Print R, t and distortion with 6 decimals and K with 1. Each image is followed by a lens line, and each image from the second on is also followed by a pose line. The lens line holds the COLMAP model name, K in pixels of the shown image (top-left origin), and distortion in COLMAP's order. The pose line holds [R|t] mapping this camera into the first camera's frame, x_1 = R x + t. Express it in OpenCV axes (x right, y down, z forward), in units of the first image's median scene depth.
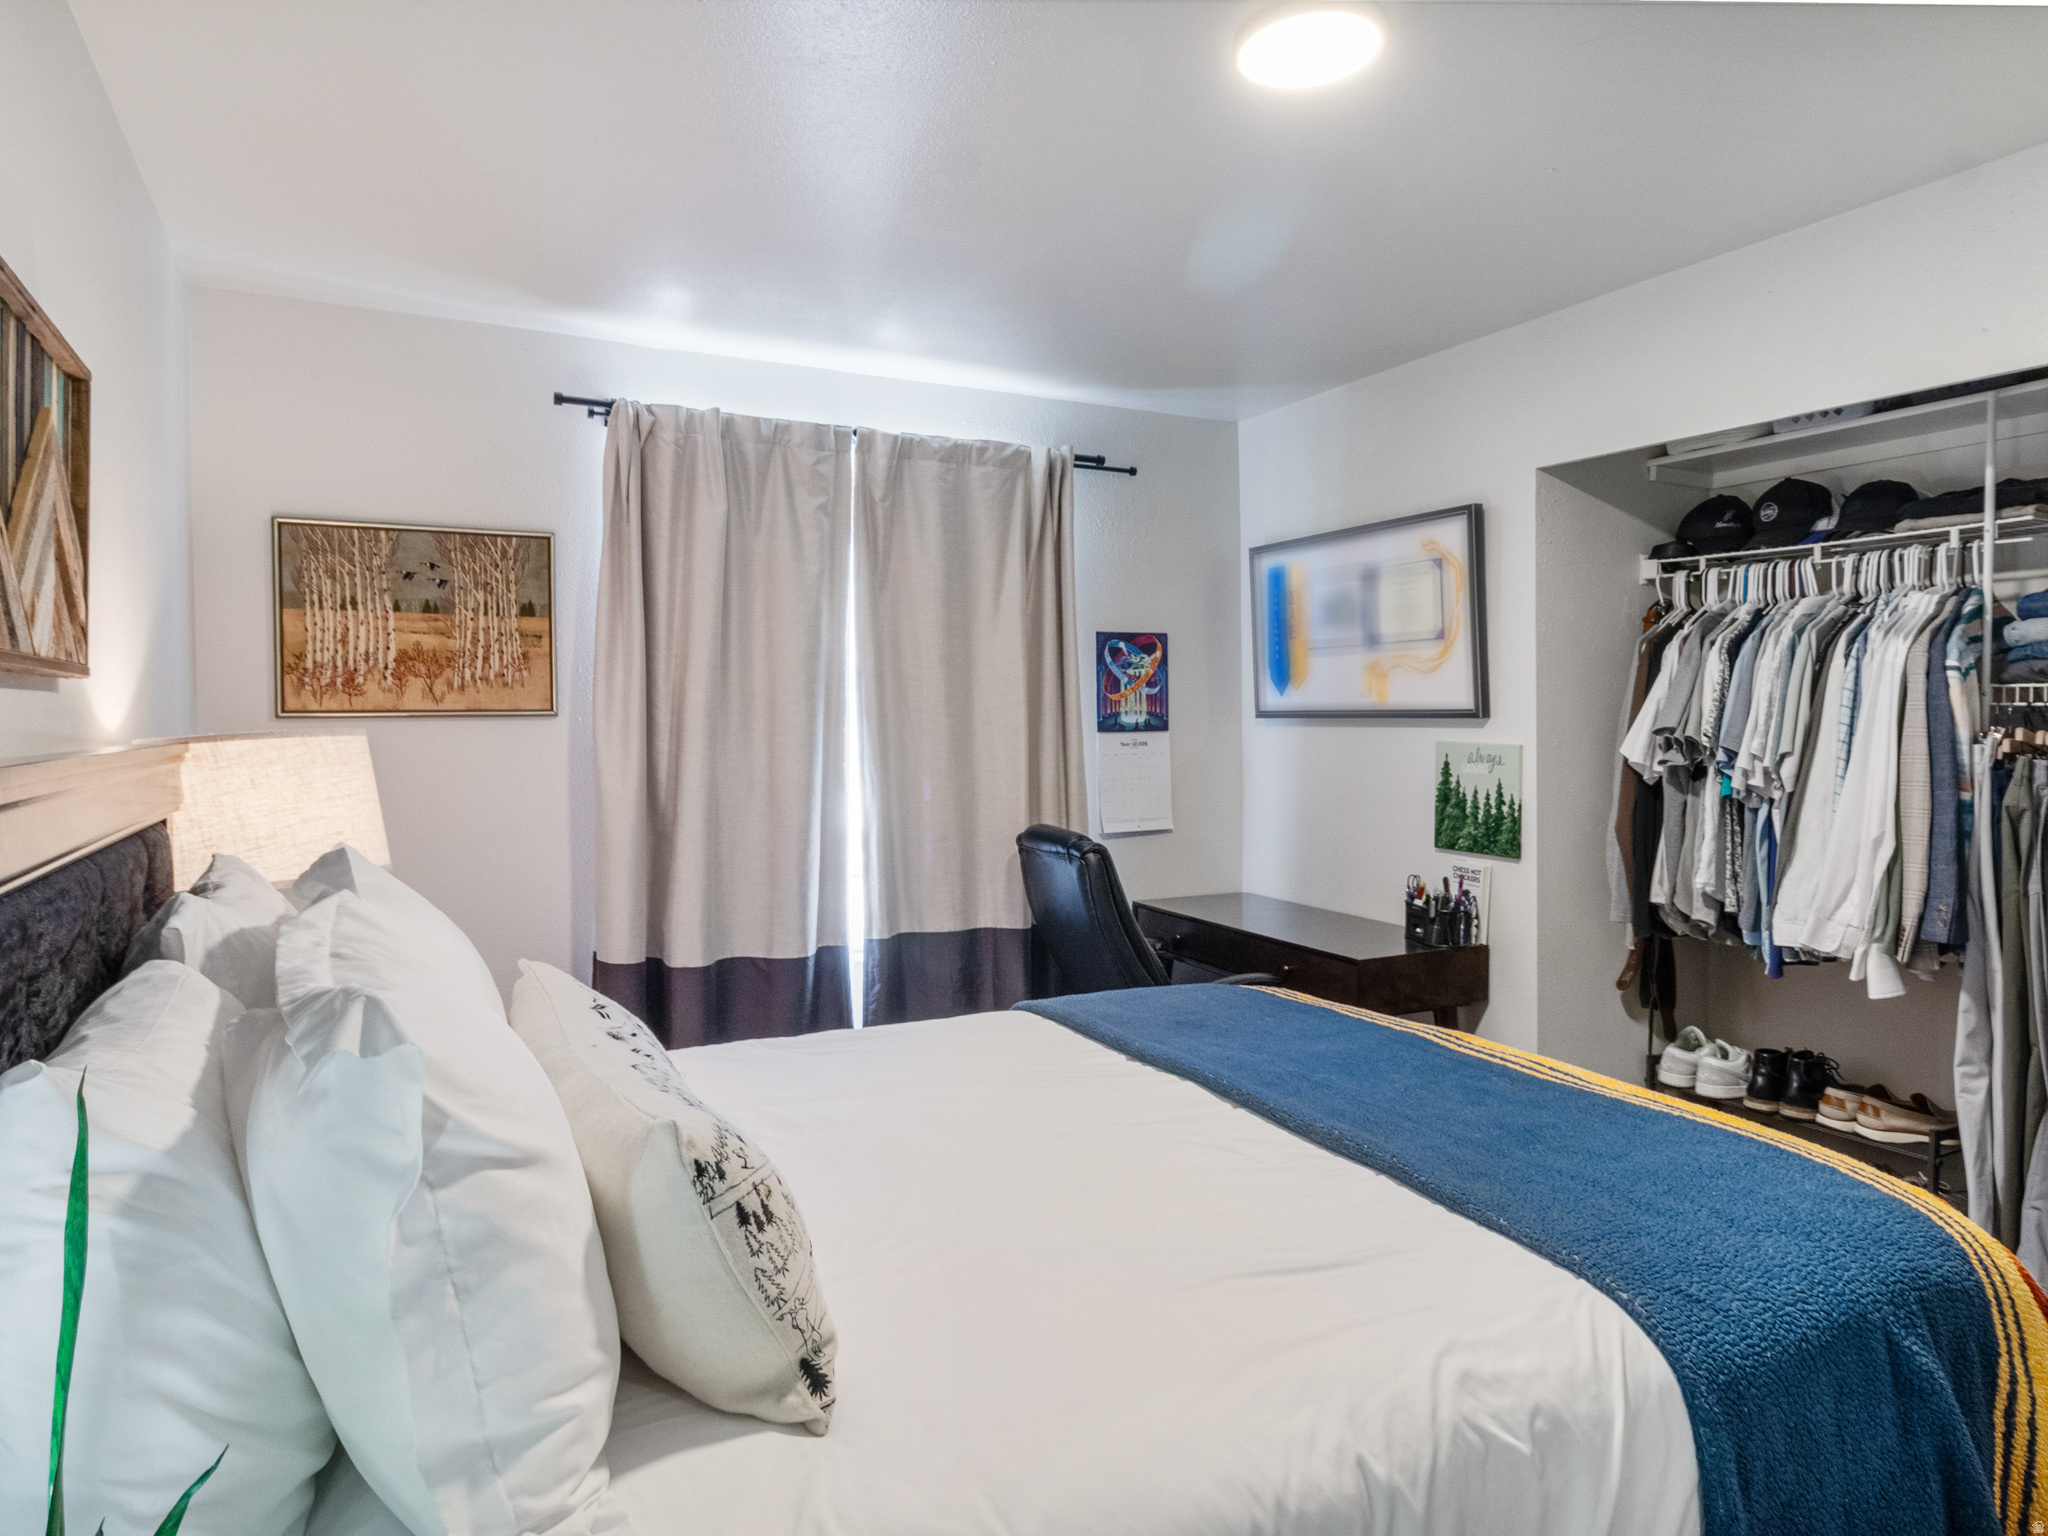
lens RADIAL K [[1278.1, 0, 1028.8], [0, 1278.1, 727.8], [0, 0, 1]] dist [-0.003076, 0.006501]
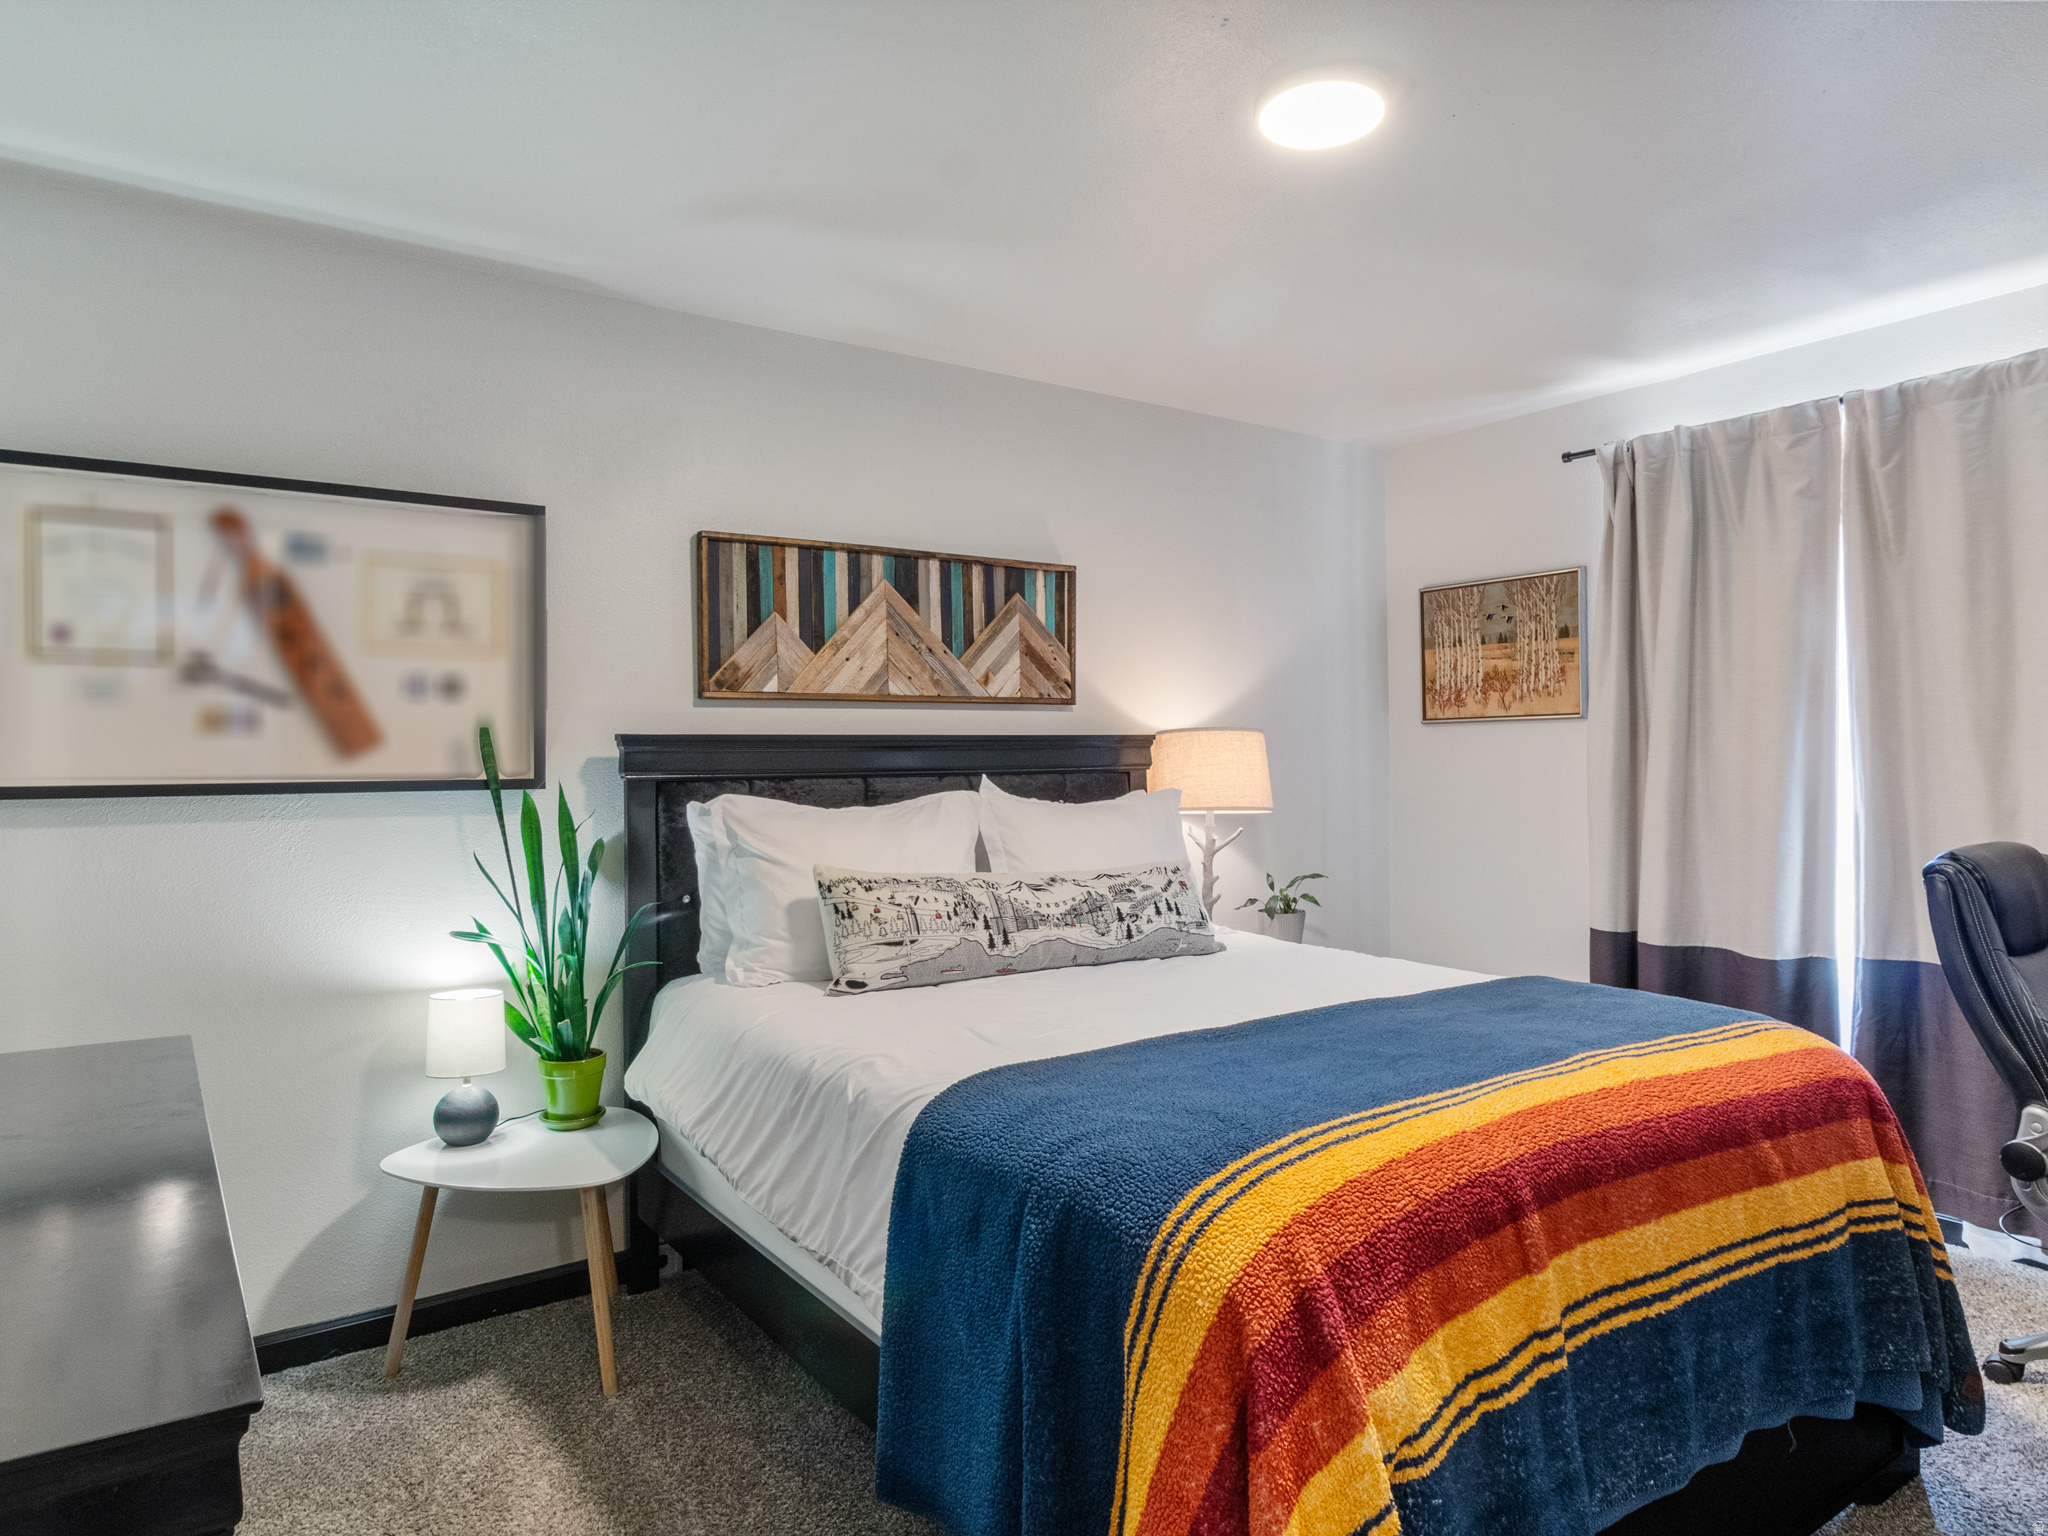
lens RADIAL K [[1278.1, 0, 1079.3], [0, 1278.1, 758.8], [0, 0, 1]] dist [-0.003076, 0.006501]
pose [[0.143570, 0.006180, -0.989621, 0.771102], [0.000198, 0.999980, 0.006273, 0.022004], [0.989640, -0.001097, 0.143566, 0.365536]]
